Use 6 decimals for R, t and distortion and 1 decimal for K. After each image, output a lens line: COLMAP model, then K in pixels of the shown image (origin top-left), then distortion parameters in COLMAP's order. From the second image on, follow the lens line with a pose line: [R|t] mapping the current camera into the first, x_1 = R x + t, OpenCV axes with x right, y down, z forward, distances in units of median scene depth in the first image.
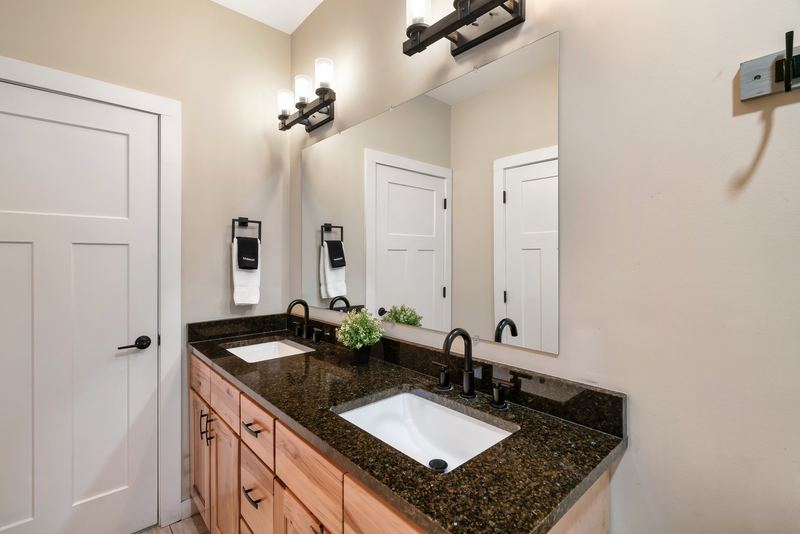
lens RADIAL K [[354.6, 0, 402.9], [0, 354.6, 263.6], [0, 0, 1]] dist [-0.010967, 0.000393]
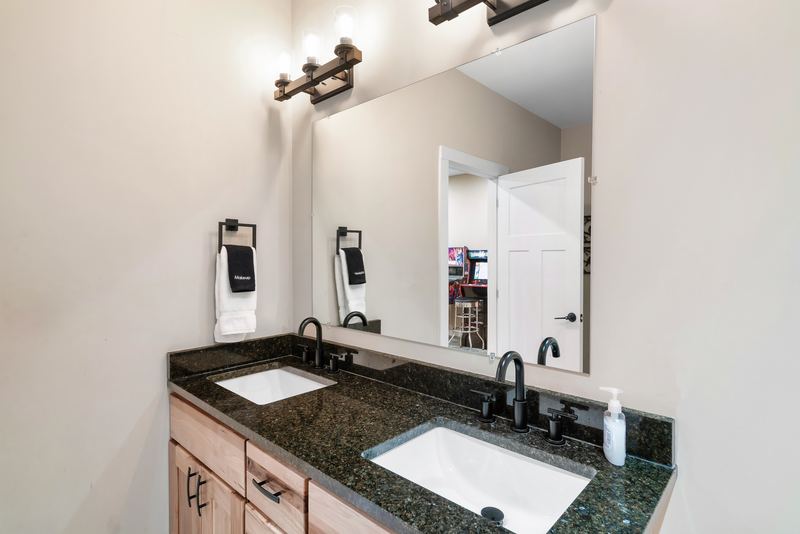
lens RADIAL K [[352.4, 0, 400.5], [0, 352.4, 287.1], [0, 0, 1]] dist [-0.016890, 0.000045]
pose [[0.992747, 0.007048, 0.120015, -0.184212], [-0.012716, 0.998836, 0.046523, -0.004078], [-0.119547, -0.047712, 0.991681, 0.198566]]
